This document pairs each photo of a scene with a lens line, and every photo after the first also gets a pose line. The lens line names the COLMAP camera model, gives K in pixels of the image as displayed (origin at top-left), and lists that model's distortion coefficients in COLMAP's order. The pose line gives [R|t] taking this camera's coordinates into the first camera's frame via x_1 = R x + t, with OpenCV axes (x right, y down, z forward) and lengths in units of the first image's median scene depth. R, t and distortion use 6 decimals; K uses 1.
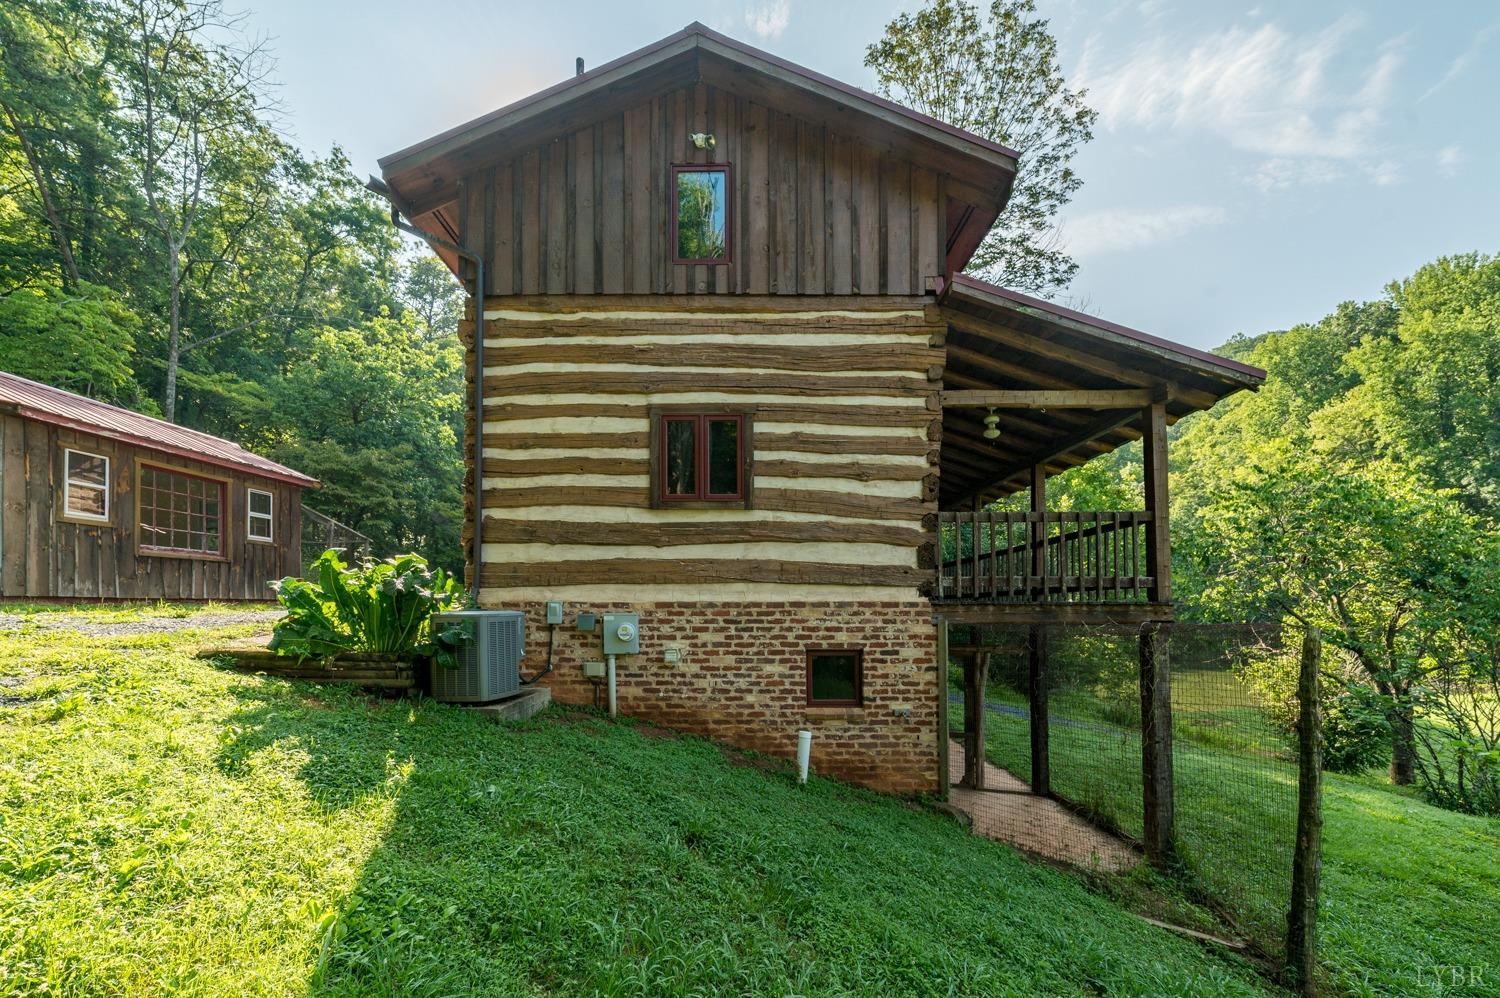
lens RADIAL K [[597.7, 0, 744.9], [0, 597.7, 613.9], [0, 0, 1]] dist [-0.001929, -0.000023]
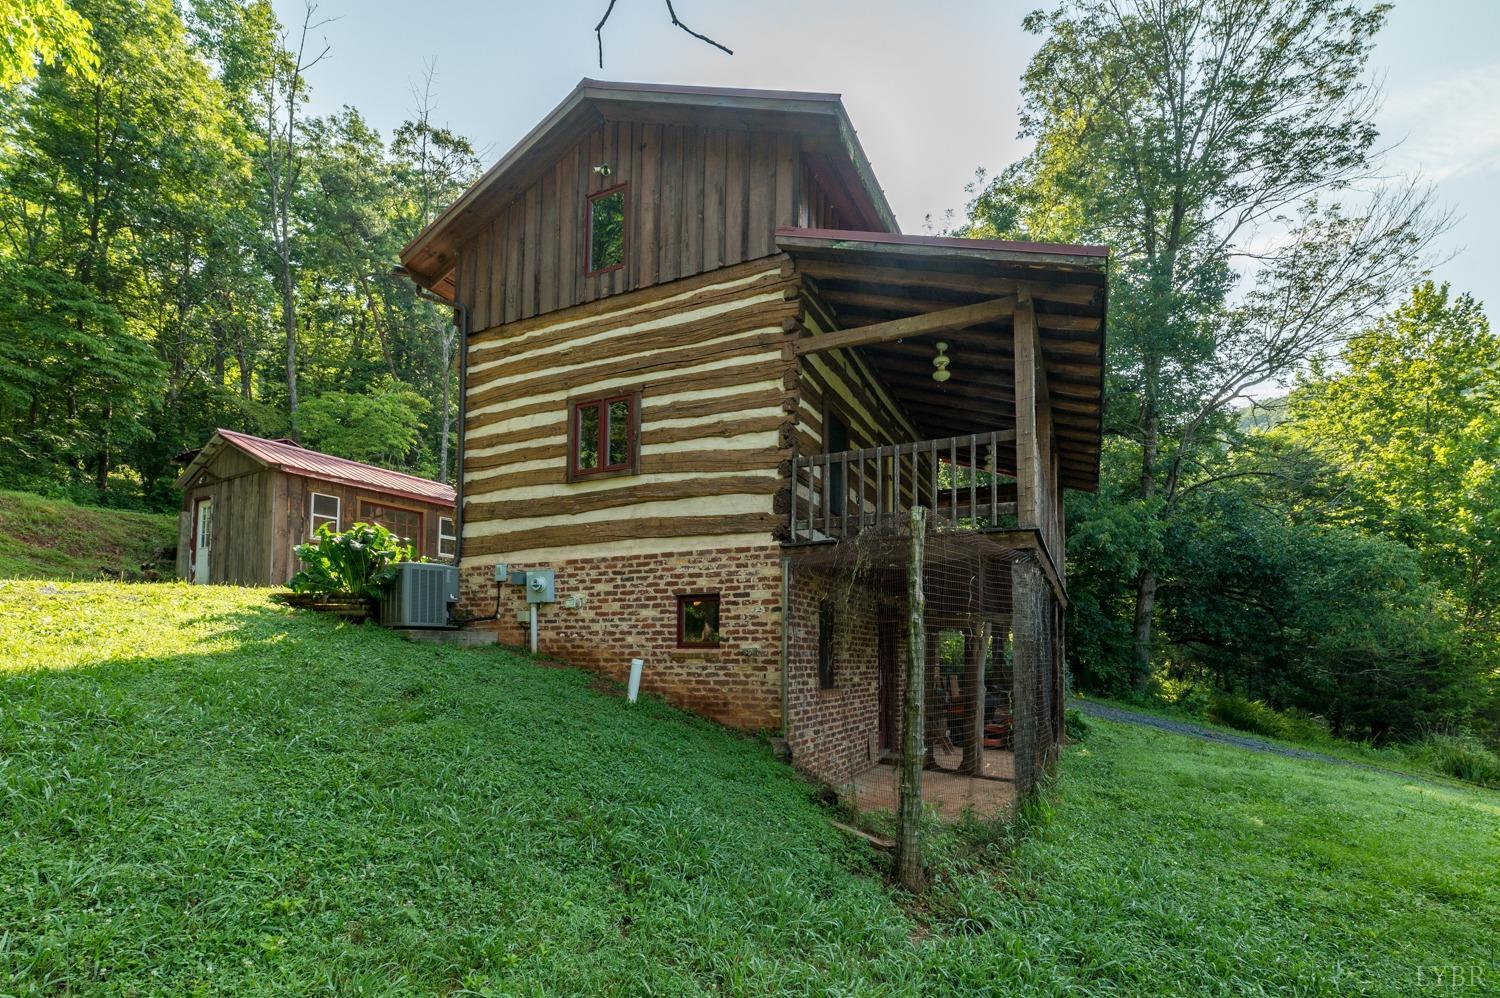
lens RADIAL K [[678.5, 0, 777.7], [0, 678.5, 637.3], [0, 0, 1]] dist [-0.000166, 0.000193]
pose [[0.915019, -0.011513, -0.403247, 0.780767], [-0.002060, 0.999446, -0.033209, 0.178777], [0.403406, 0.031218, 0.914488, -0.063031]]
